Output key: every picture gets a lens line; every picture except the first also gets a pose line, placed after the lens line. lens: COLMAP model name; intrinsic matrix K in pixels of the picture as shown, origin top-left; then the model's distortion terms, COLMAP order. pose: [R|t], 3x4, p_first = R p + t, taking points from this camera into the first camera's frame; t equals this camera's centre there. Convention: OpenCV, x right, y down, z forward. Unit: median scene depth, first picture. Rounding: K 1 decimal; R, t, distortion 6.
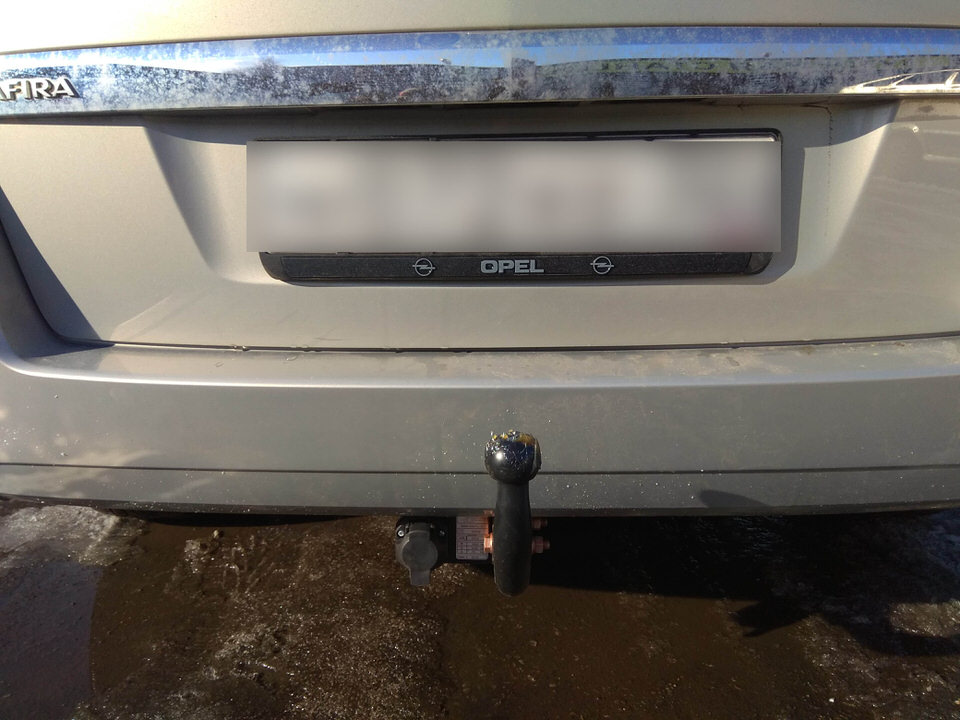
lens RADIAL K [[754.6, 0, 482.2], [0, 754.6, 363.0], [0, 0, 1]] dist [0.104782, -0.157796]
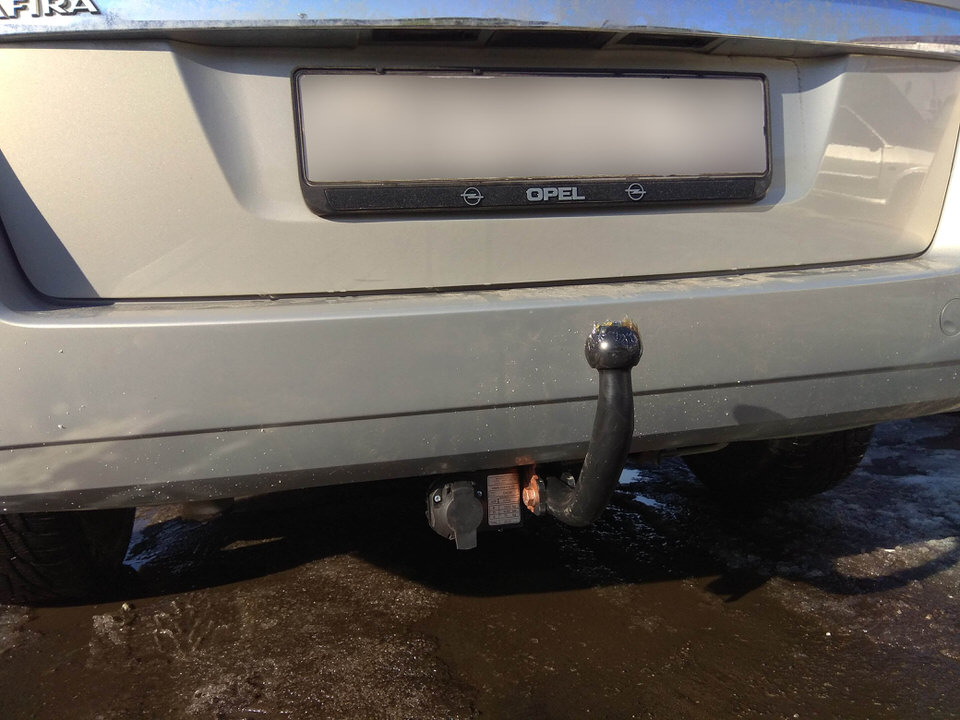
lens RADIAL K [[746.2, 0, 480.0], [0, 746.2, 360.0], [0, 0, 1]] dist [0.140290, -0.247073]
pose [[0.962449, -0.062699, 0.264124, -0.231203], [0.104849, 0.983317, -0.148639, 0.158551], [-0.250399, 0.170750, 0.952966, 0.056278]]
